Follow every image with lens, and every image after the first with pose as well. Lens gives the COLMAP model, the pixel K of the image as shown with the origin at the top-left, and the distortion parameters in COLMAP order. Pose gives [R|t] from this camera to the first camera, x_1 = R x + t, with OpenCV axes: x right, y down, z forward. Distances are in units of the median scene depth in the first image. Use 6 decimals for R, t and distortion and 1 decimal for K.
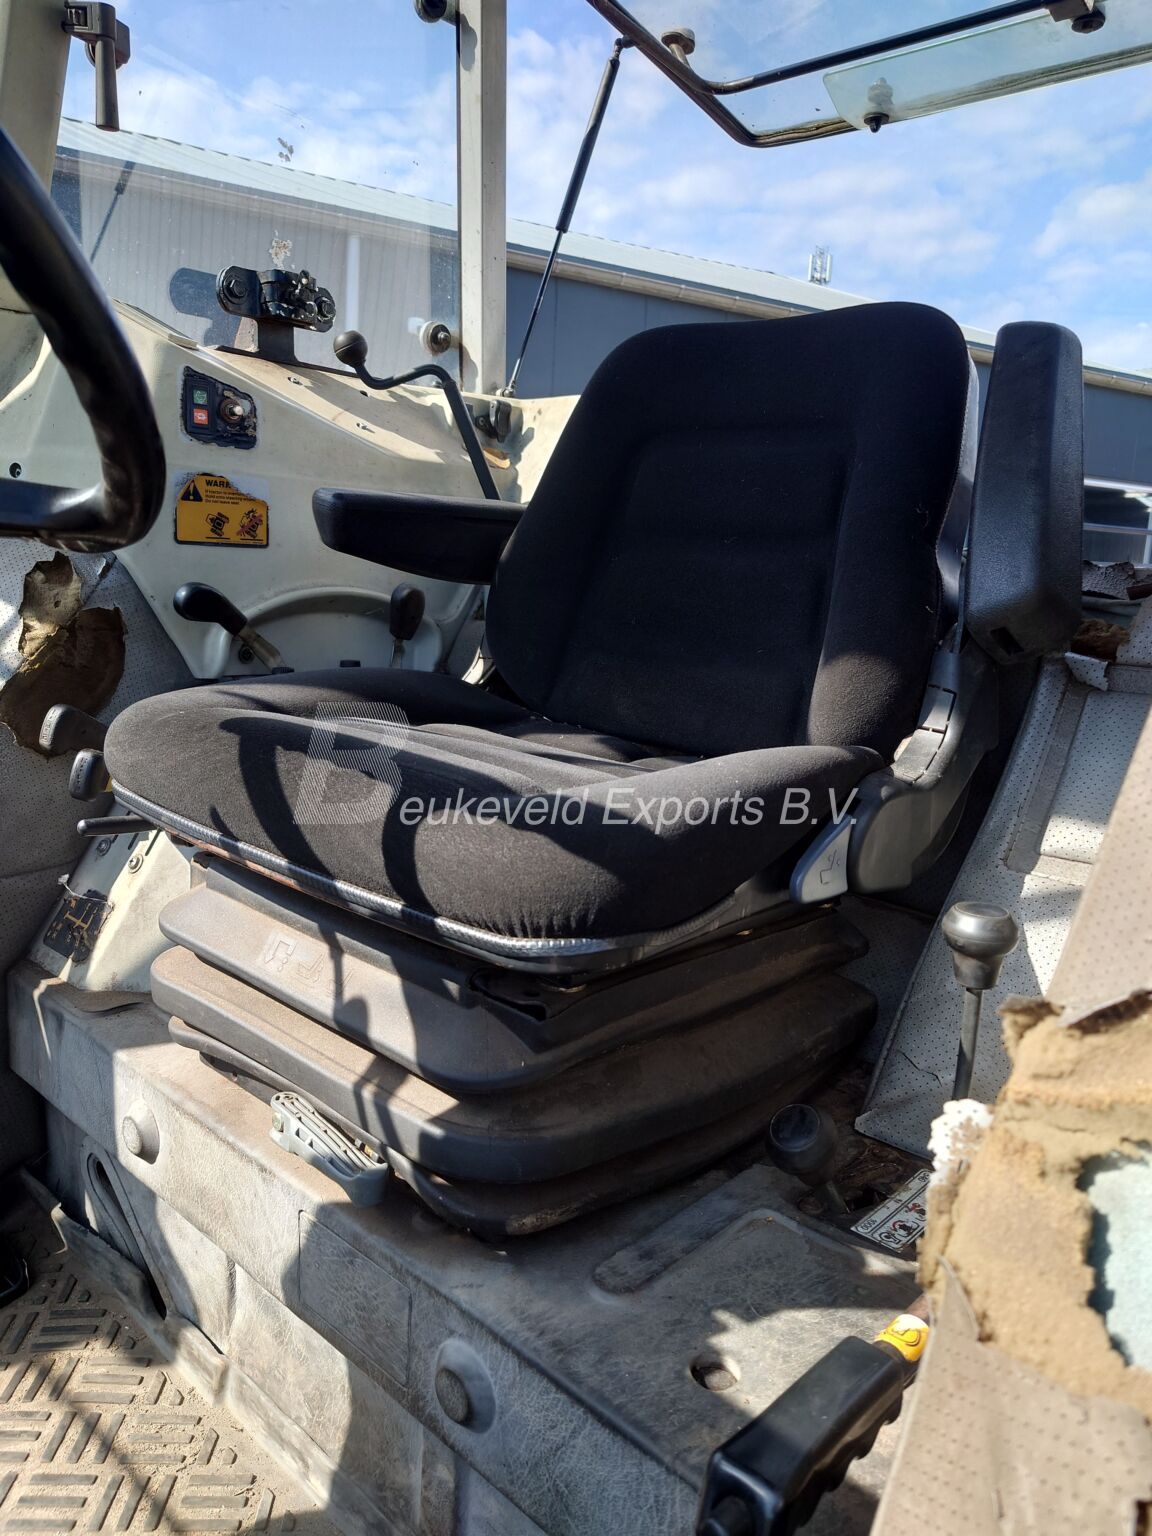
lens RADIAL K [[1077.6, 0, 578.6], [0, 1077.6, 729.1], [0, 0, 1]] dist [-0.006916, 0.007618]
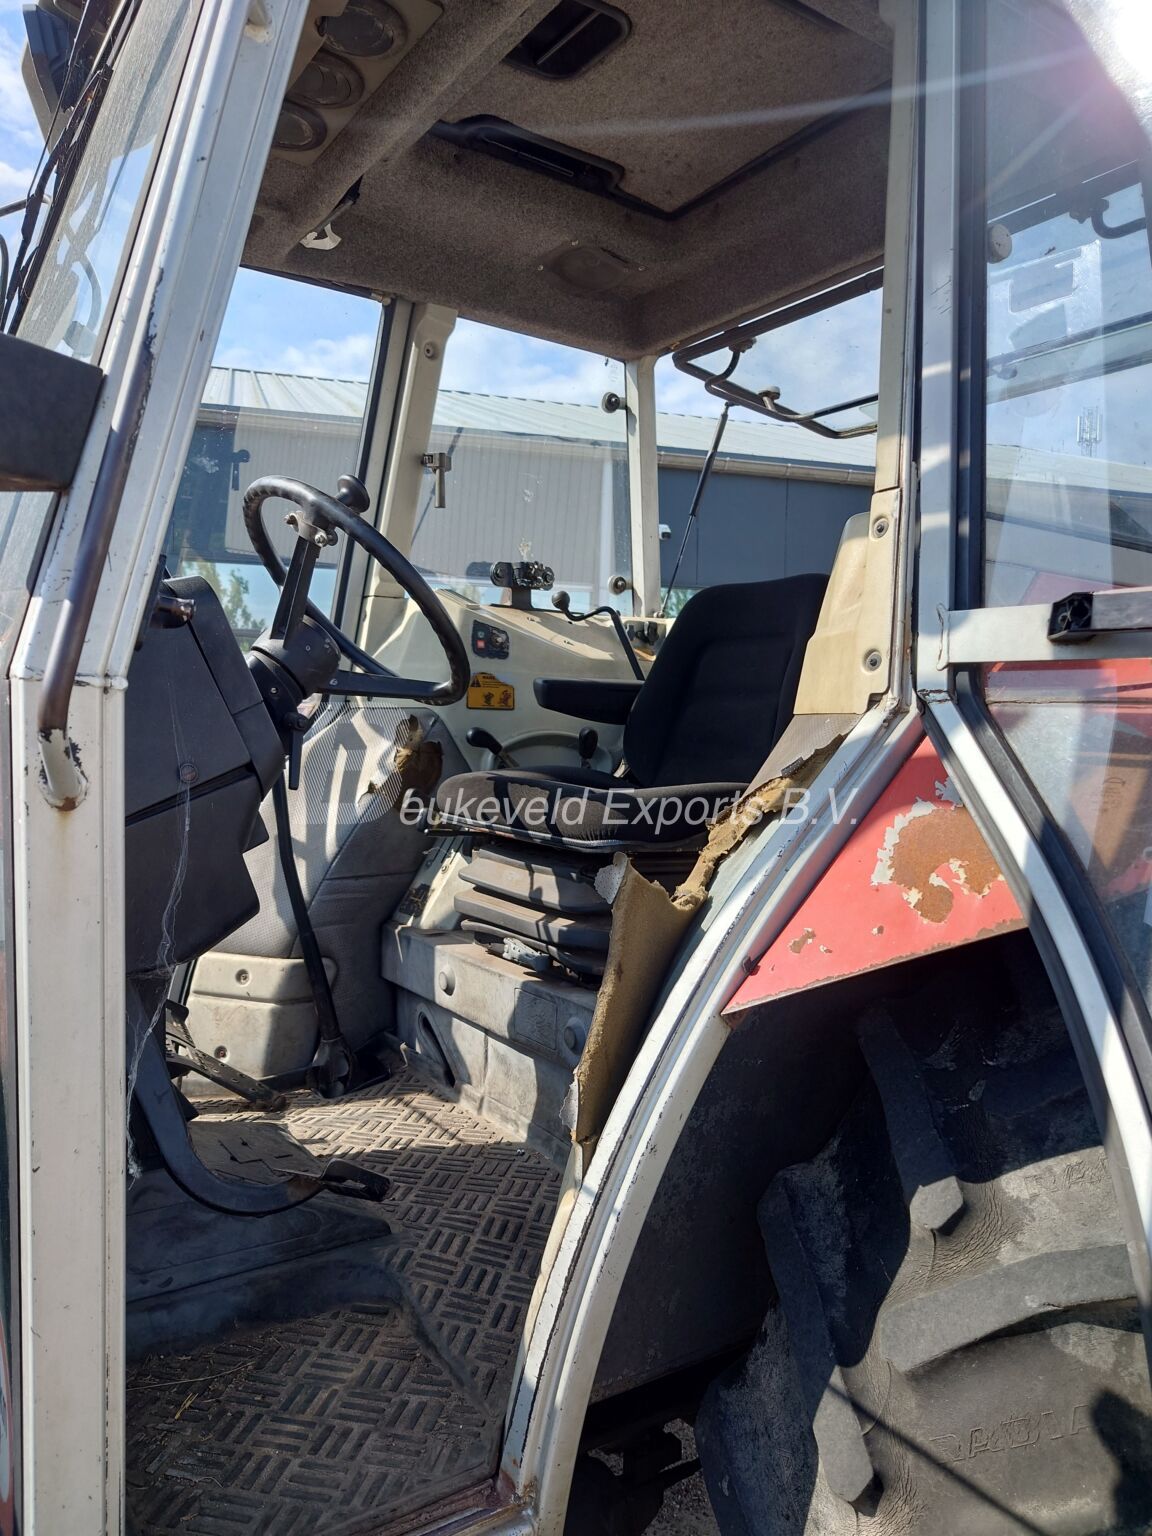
lens RADIAL K [[1077.6, 0, 578.6], [0, 1077.6, 729.1], [0, 0, 1]] dist [-0.006916, 0.007618]
pose [[0.970909, -0.032323, -0.237256, 0.299887], [-0.006780, 0.986738, -0.162177, 0.189961], [0.239351, 0.159068, 0.957814, -0.863930]]
